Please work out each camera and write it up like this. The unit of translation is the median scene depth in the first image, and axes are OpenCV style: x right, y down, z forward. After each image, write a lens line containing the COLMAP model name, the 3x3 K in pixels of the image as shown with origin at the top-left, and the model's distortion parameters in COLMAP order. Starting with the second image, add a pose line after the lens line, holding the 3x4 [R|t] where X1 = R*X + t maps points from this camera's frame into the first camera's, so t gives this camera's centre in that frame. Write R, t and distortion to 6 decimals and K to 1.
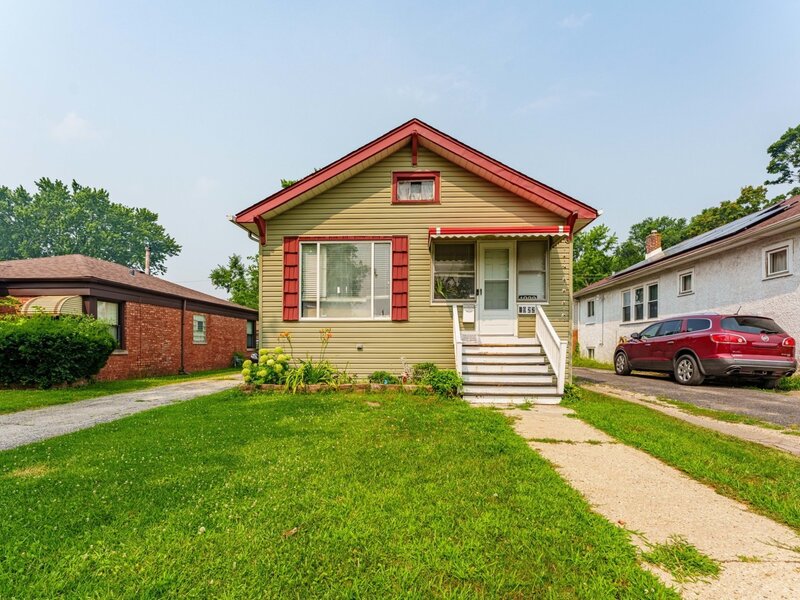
lens RADIAL K [[324.9, 0, 383.2], [0, 324.9, 301.3], [0, 0, 1]] dist [-0.000030, -0.000030]
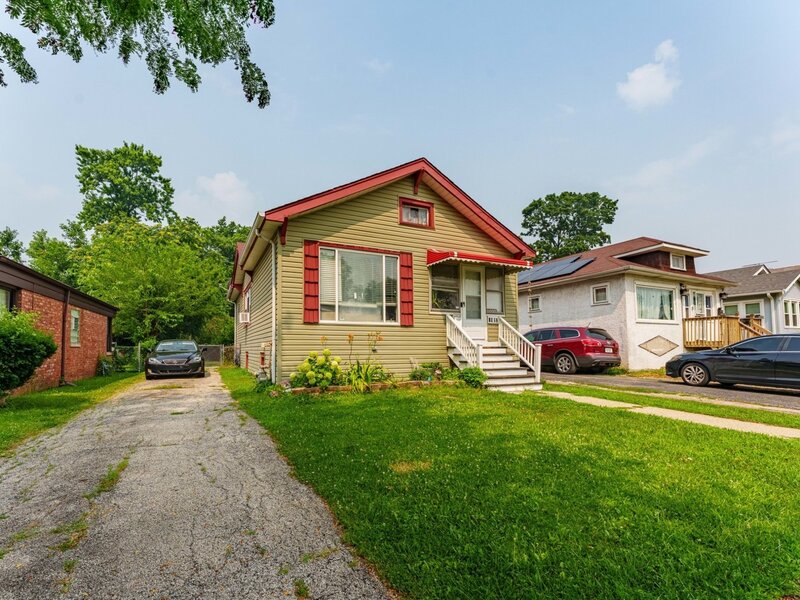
lens RADIAL K [[323.8, 0, 341.3], [0, 323.8, 286.9], [0, 0, 1]] dist [-0.000764, -0.000070]
pose [[0.917094, 0.072122, 0.392092, -0.608429], [-0.051131, 0.996656, -0.063732, 0.006858], [-0.395377, 0.038400, 0.917716, 0.035603]]
